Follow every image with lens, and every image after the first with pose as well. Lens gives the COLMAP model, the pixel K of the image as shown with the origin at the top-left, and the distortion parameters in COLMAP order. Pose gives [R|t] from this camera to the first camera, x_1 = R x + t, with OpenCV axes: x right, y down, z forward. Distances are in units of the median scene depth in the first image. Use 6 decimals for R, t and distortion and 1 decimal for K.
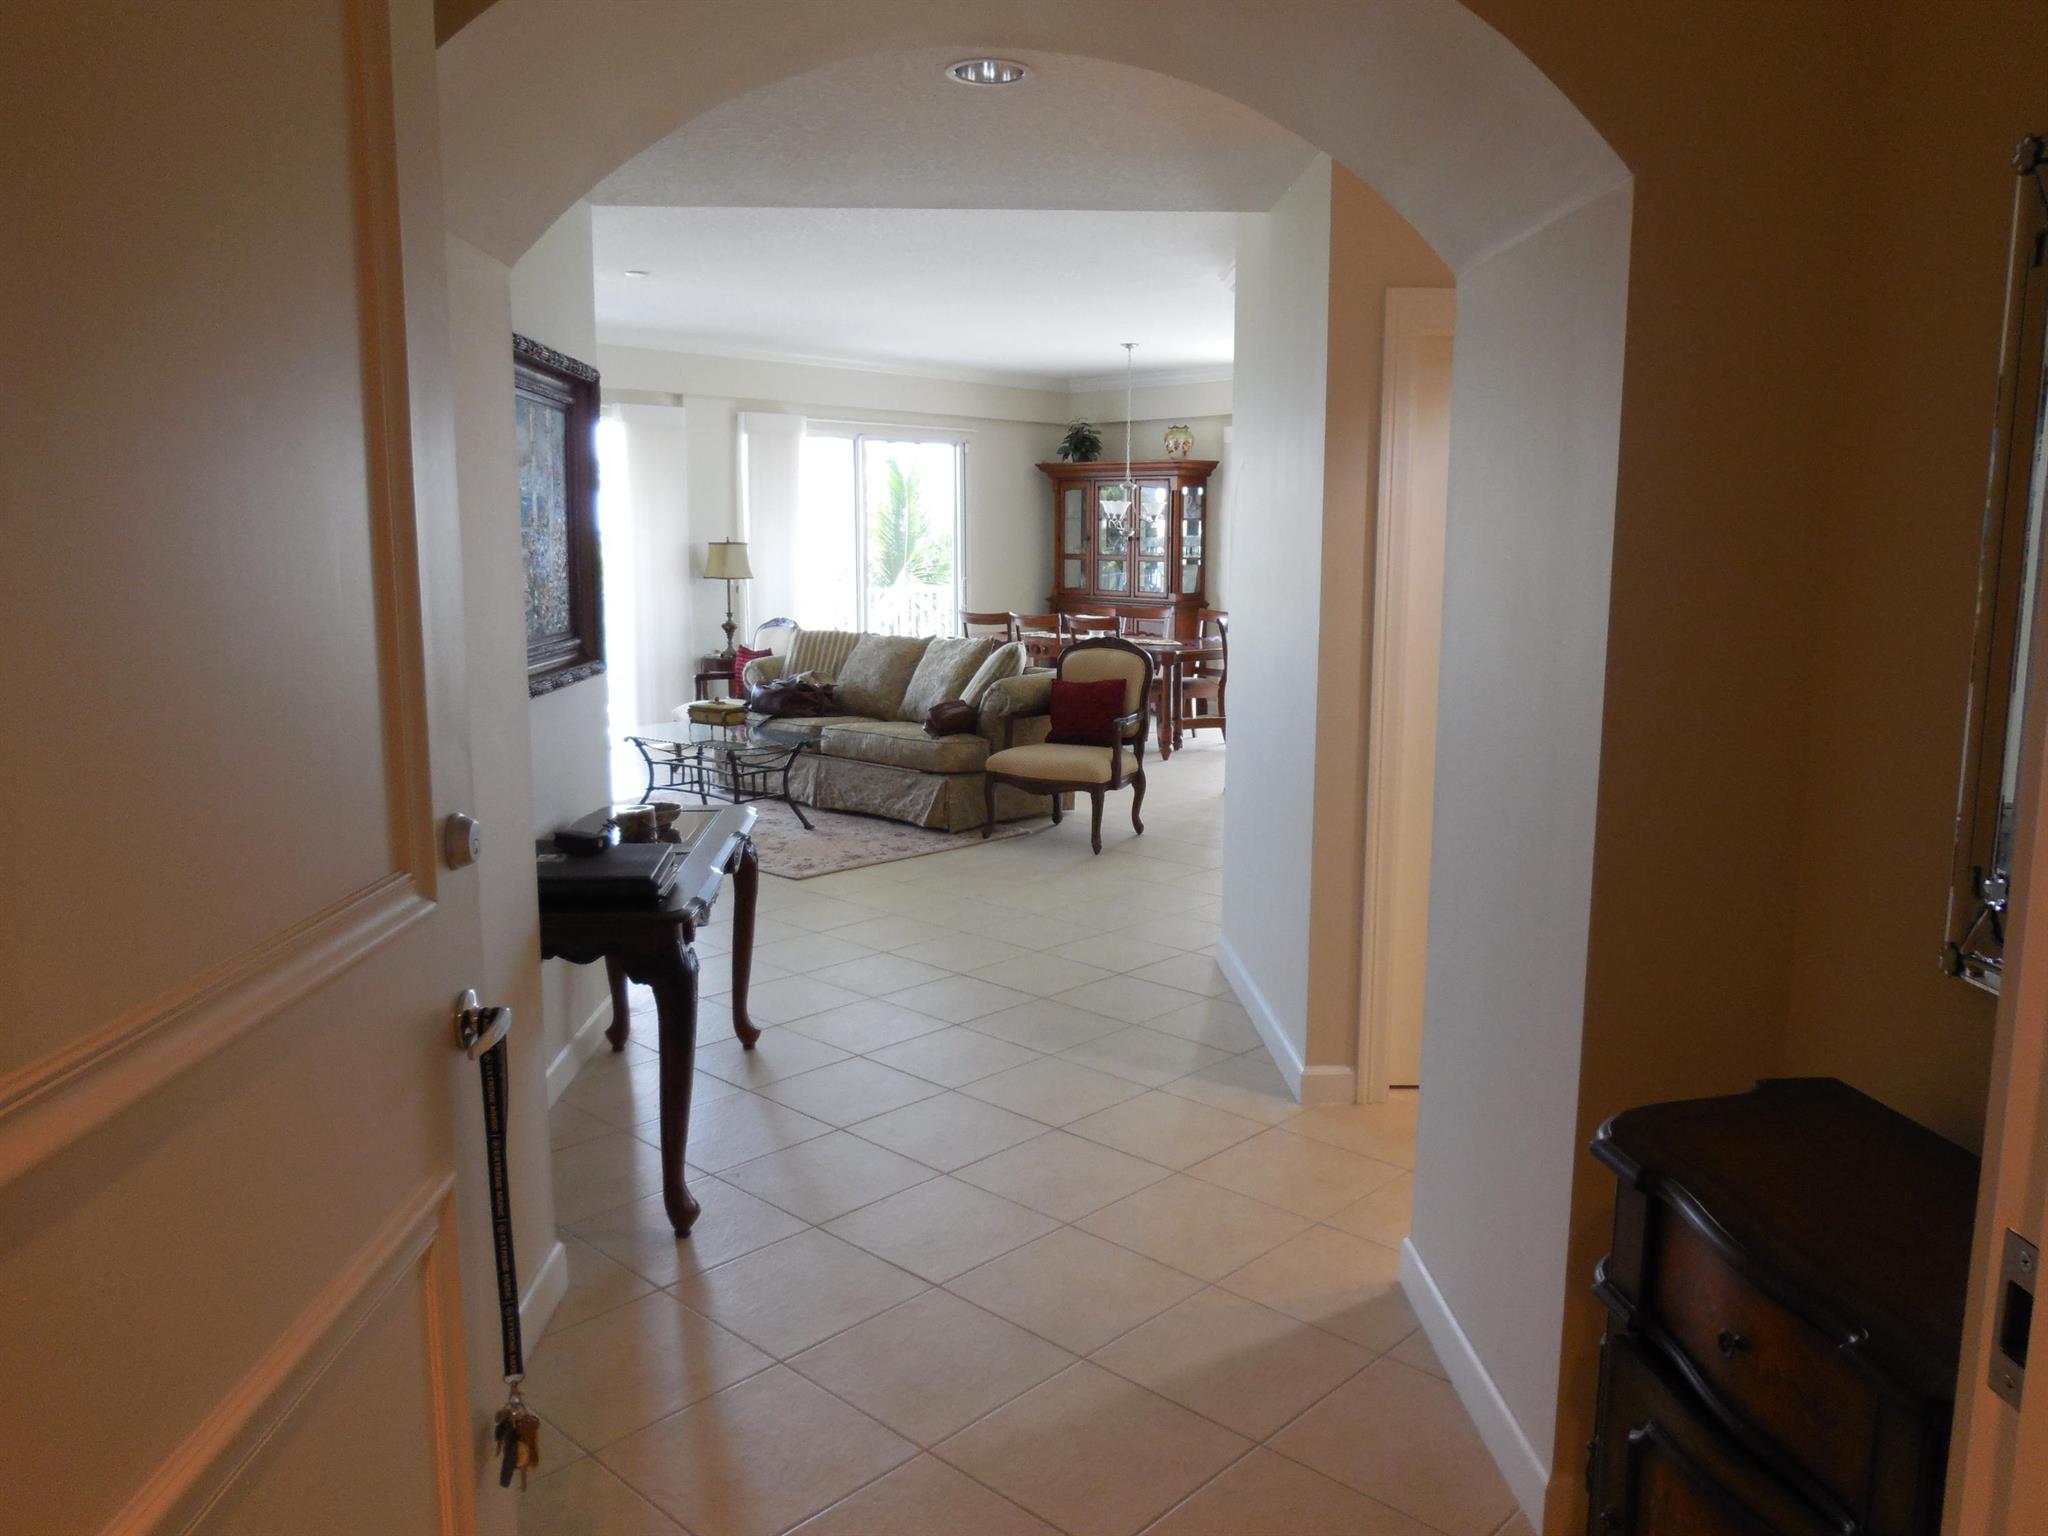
lens RADIAL K [[1523.6, 0, 1029.2], [0, 1523.6, 755.6], [0, 0, 1]] dist [-0.035693, 0.028220]
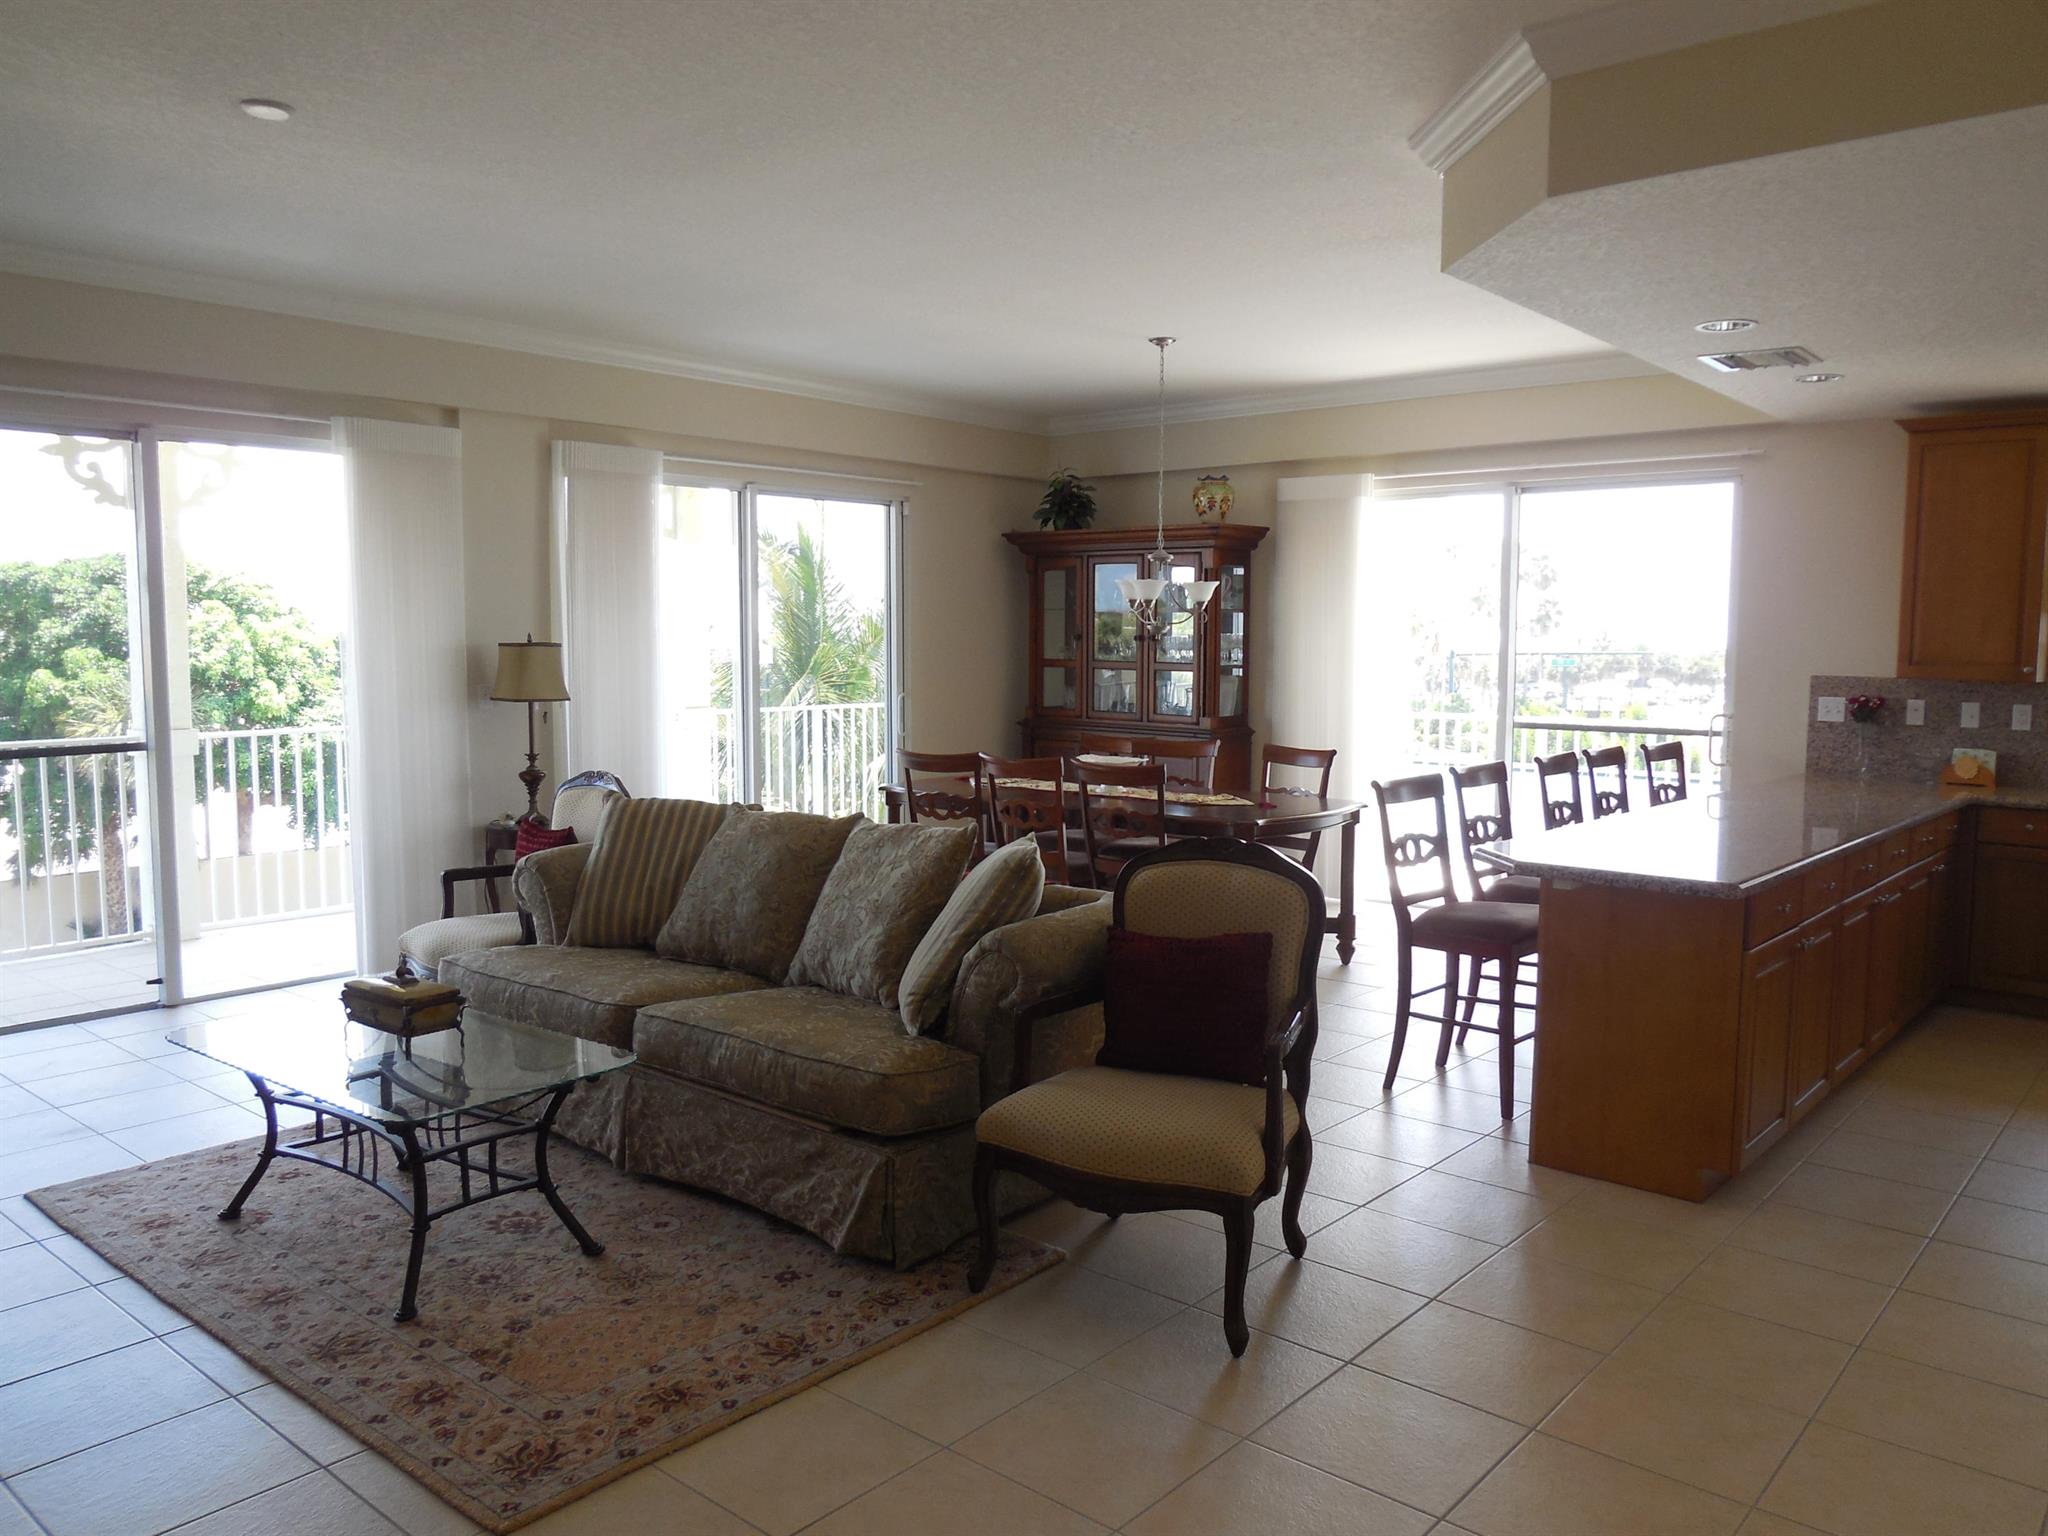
lens RADIAL K [[1523.6, 0, 1029.2], [0, 1523.6, 755.6], [0, 0, 1]] dist [-0.035693, 0.028220]
pose [[0.998673, -0.002916, 0.051423, -0.024350], [0.006277, 0.997845, -0.065321, -0.051374], [-0.051121, 0.065557, 0.996538, 0.367203]]
